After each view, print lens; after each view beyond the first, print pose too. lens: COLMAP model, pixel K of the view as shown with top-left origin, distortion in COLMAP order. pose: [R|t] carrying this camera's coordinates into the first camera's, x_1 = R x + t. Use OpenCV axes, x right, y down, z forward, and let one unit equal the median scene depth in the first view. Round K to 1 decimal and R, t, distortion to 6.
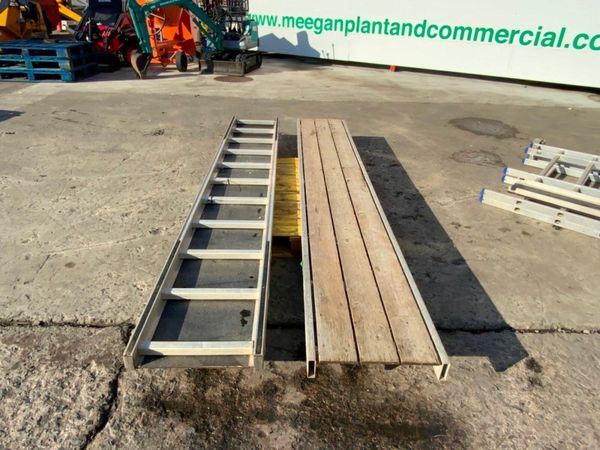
lens RADIAL K [[409.2, 0, 298.4], [0, 409.2, 225.4], [0, 0, 1]] dist [0.026675, -0.038756]
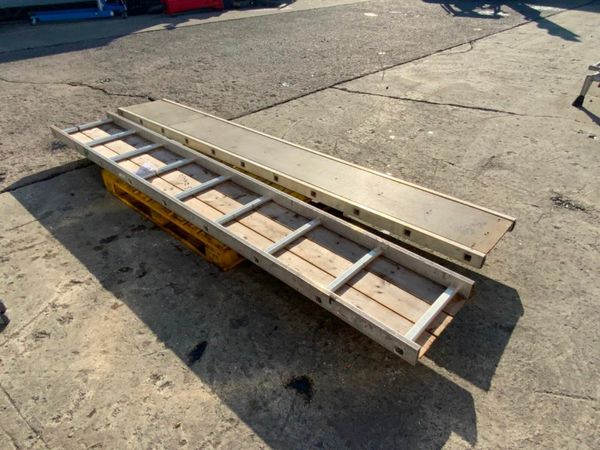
lens RADIAL K [[409.2, 0, 298.4], [0, 409.2, 225.4], [0, 0, 1]] dist [0.026675, -0.038756]
pose [[-0.690912, 0.372882, -0.619354, 0.508949], [-0.370592, 0.552912, 0.746290, -0.793284], [0.620727, 0.745149, -0.243826, 1.411044]]
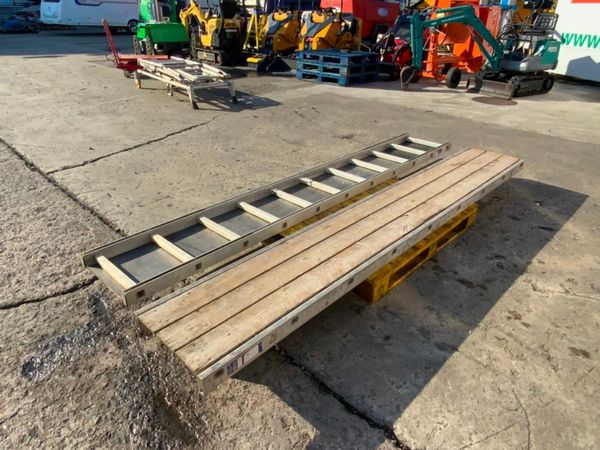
lens RADIAL K [[409.2, 0, 298.4], [0, 409.2, 225.4], [0, 0, 1]] dist [0.026675, -0.038756]
pose [[0.711981, 0.314579, -0.627793, 0.505354], [-0.333691, 0.938213, 0.091687, -0.089109], [0.617846, 0.144209, 0.772962, 0.154439]]
